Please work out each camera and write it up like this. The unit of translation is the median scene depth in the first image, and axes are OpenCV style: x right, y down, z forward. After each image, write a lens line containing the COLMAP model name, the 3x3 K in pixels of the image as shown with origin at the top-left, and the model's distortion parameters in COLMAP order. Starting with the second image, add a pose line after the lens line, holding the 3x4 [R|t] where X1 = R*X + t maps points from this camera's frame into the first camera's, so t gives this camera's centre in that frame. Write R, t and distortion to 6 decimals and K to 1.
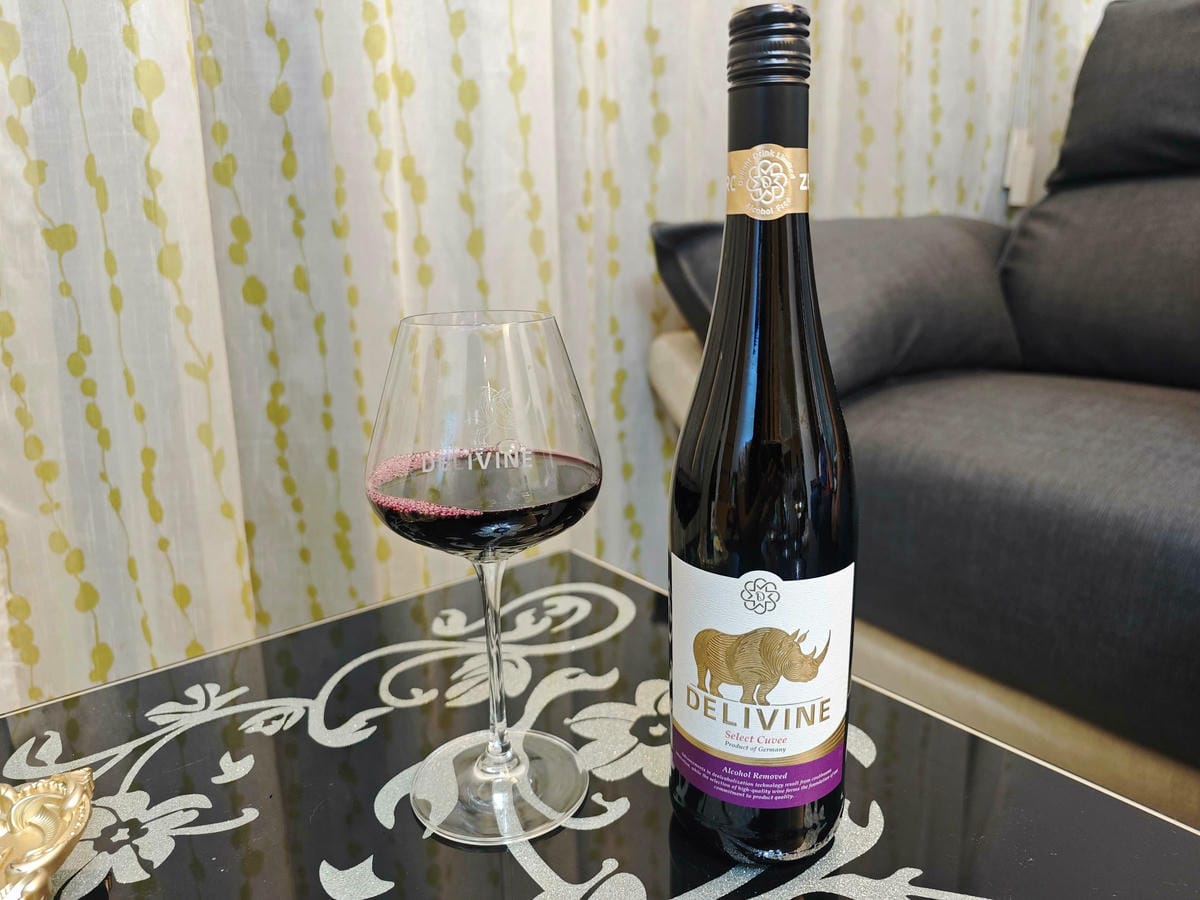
lens RADIAL K [[811.2, 0, 593.0], [0, 811.2, 444.8], [0, 0, 1]] dist [-0.012970, -0.000800]
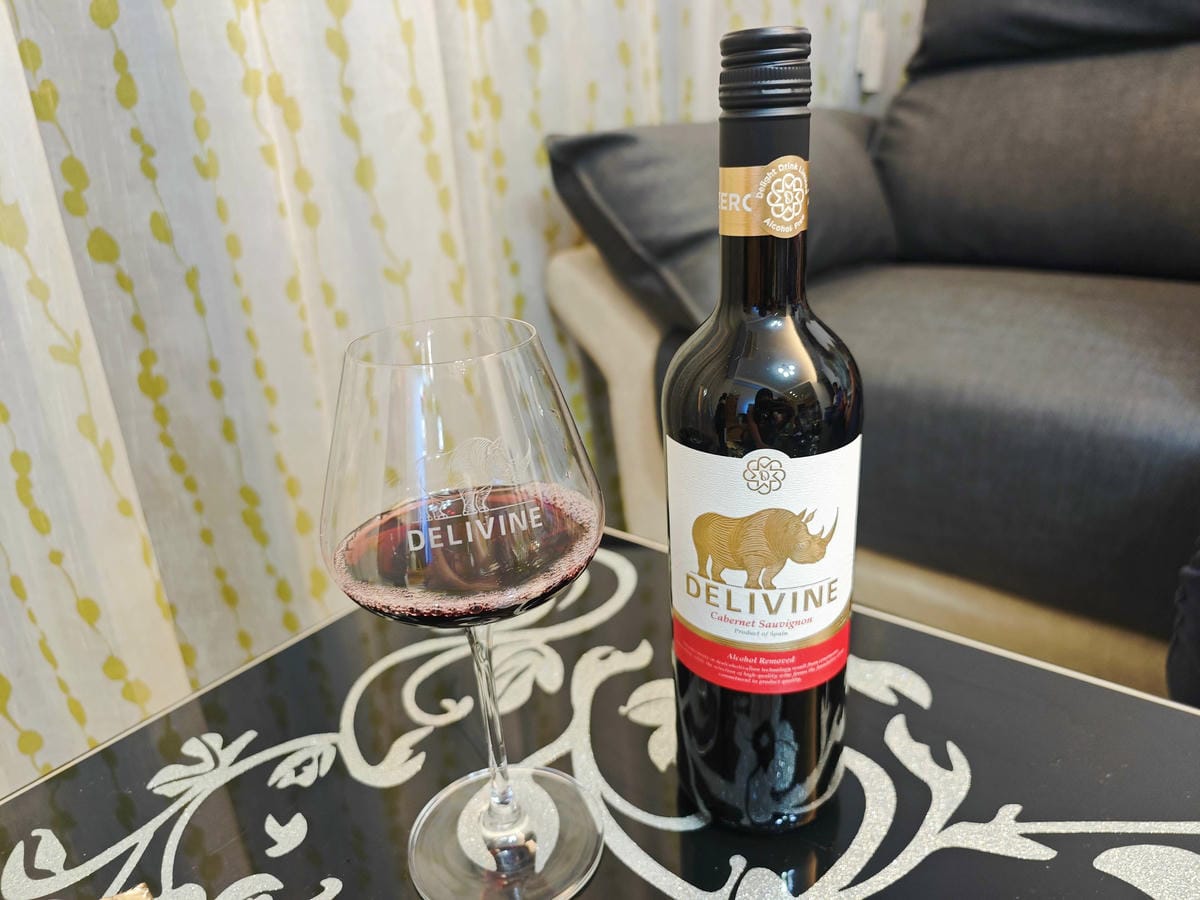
lens RADIAL K [[813.4, 0, 584.3], [0, 813.4, 443.4], [0, 0, 1]] dist [-0.019215, 0.002382]
pose [[0.975831, -0.119869, 0.182718, -0.120125], [0.095860, 0.986195, 0.135023, -0.059343], [-0.196381, -0.114244, 0.973849, 0.058301]]
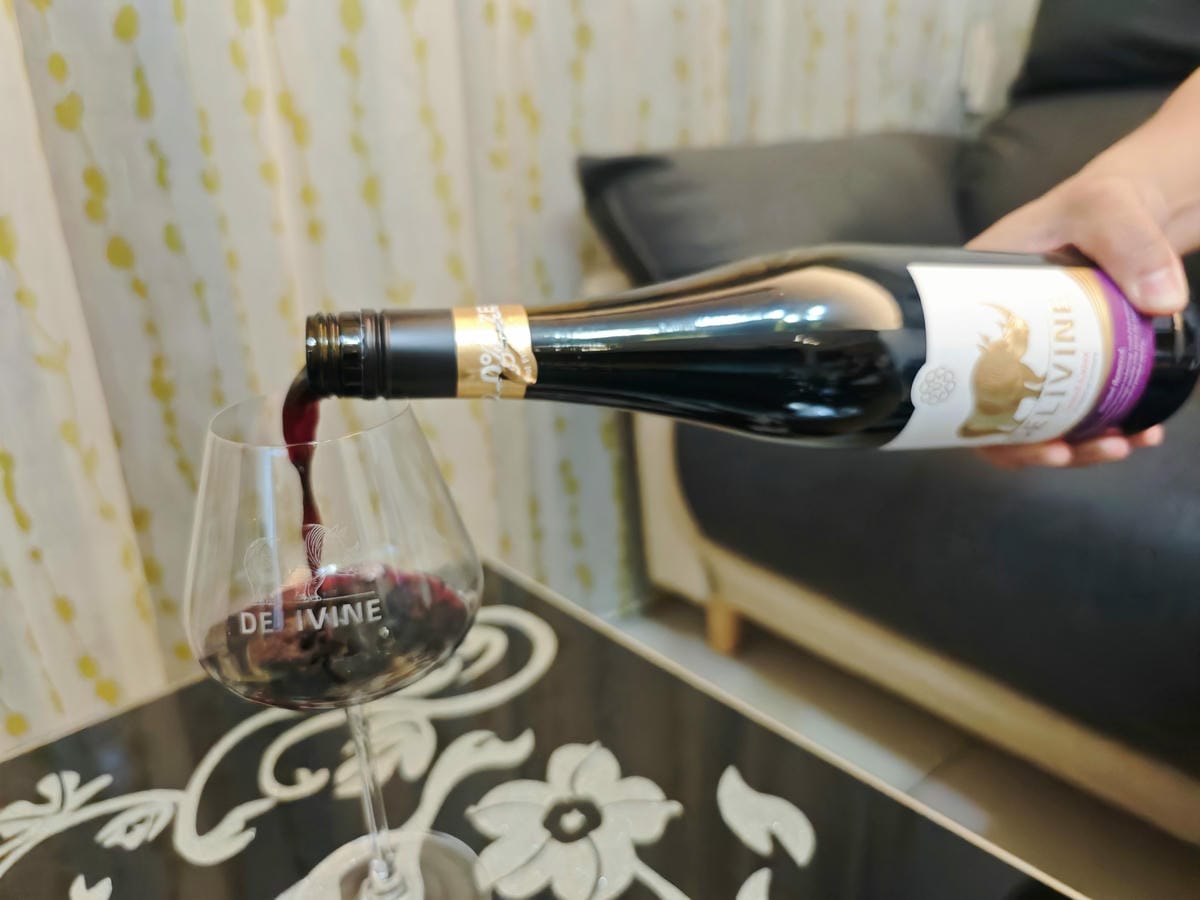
lens RADIAL K [[829.9, 0, 588.9], [0, 829.9, 444.8], [0, 0, 1]] dist [-0.032417, 0.006024]
pose [[0.998005, -0.036483, 0.051524, 0.036325], [0.029642, 0.991357, 0.127795, -0.094778], [-0.055741, -0.126013, 0.990461, 0.082303]]
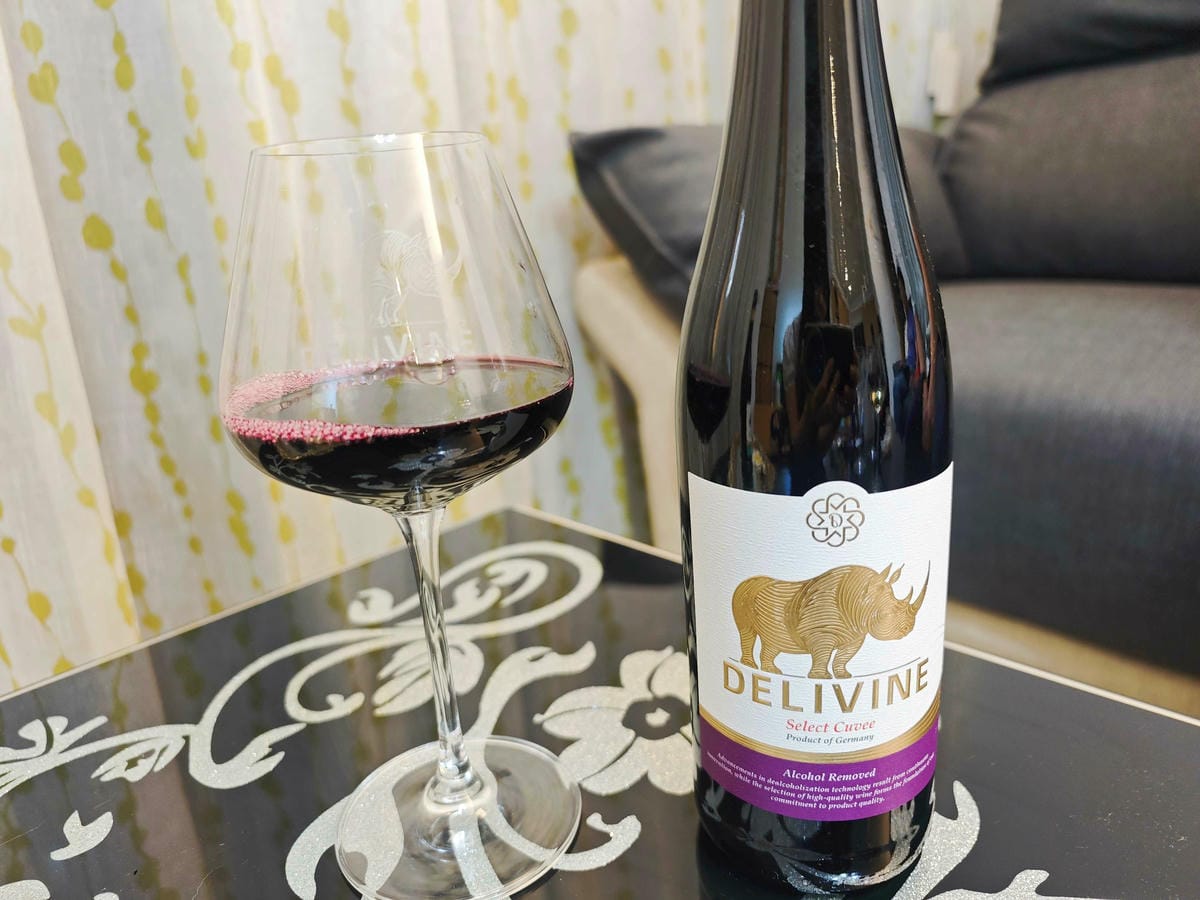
lens RADIAL K [[819.8, 0, 586.9], [0, 819.8, 453.7], [0, 0, 1]] dist [-0.023775, 0.002381]
pose [[0.992420, -0.081018, 0.092399, -0.020889], [0.076194, 0.995597, 0.054603, 0.030389], [-0.096416, -0.047149, 0.994224, 0.133999]]
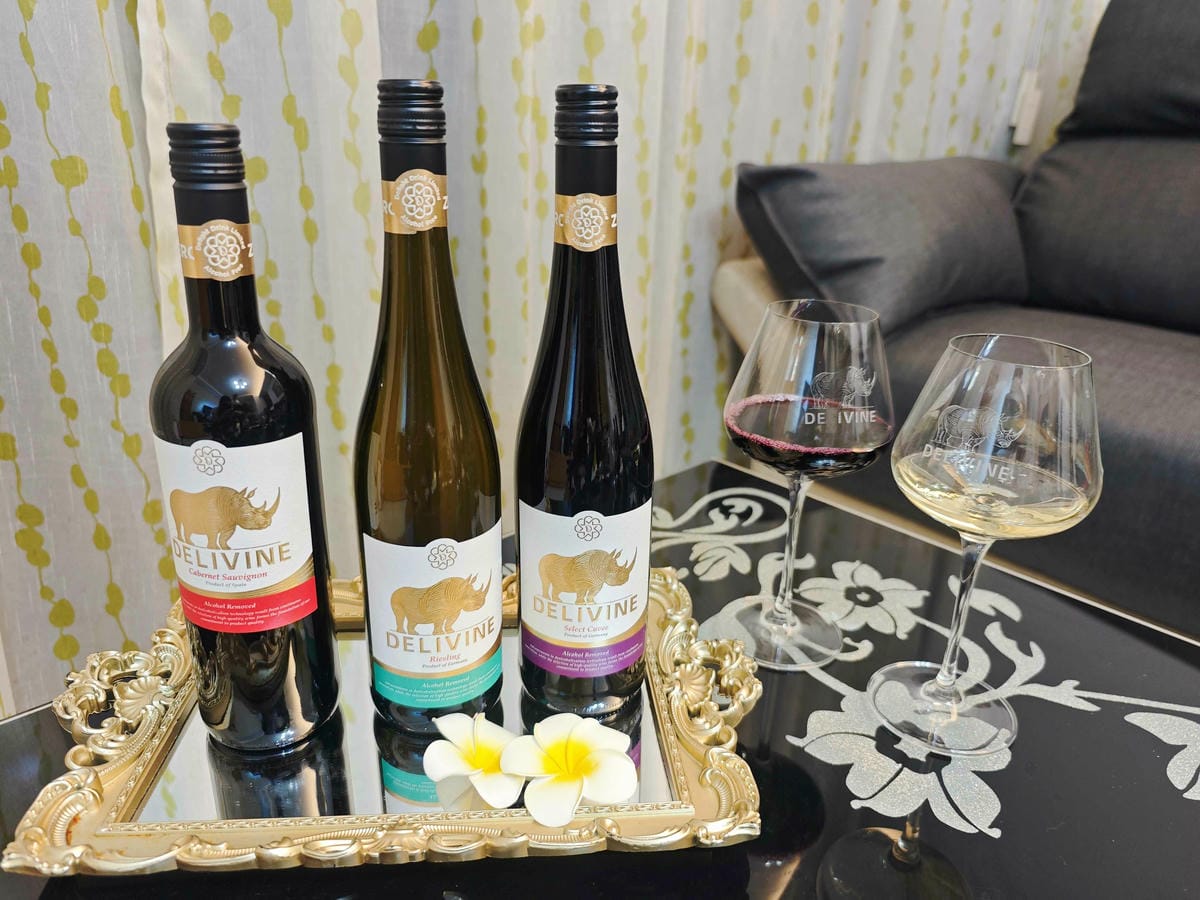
lens RADIAL K [[800.5, 0, 578.5], [0, 800.5, 454.9], [0, 0, 1]] dist [-0.006929, -0.004575]
pose [[0.996462, 0.015388, 0.082630, -0.289290], [-0.027631, 0.988430, 0.149138, -0.045432], [-0.079379, -0.150894, 0.985358, -0.156938]]
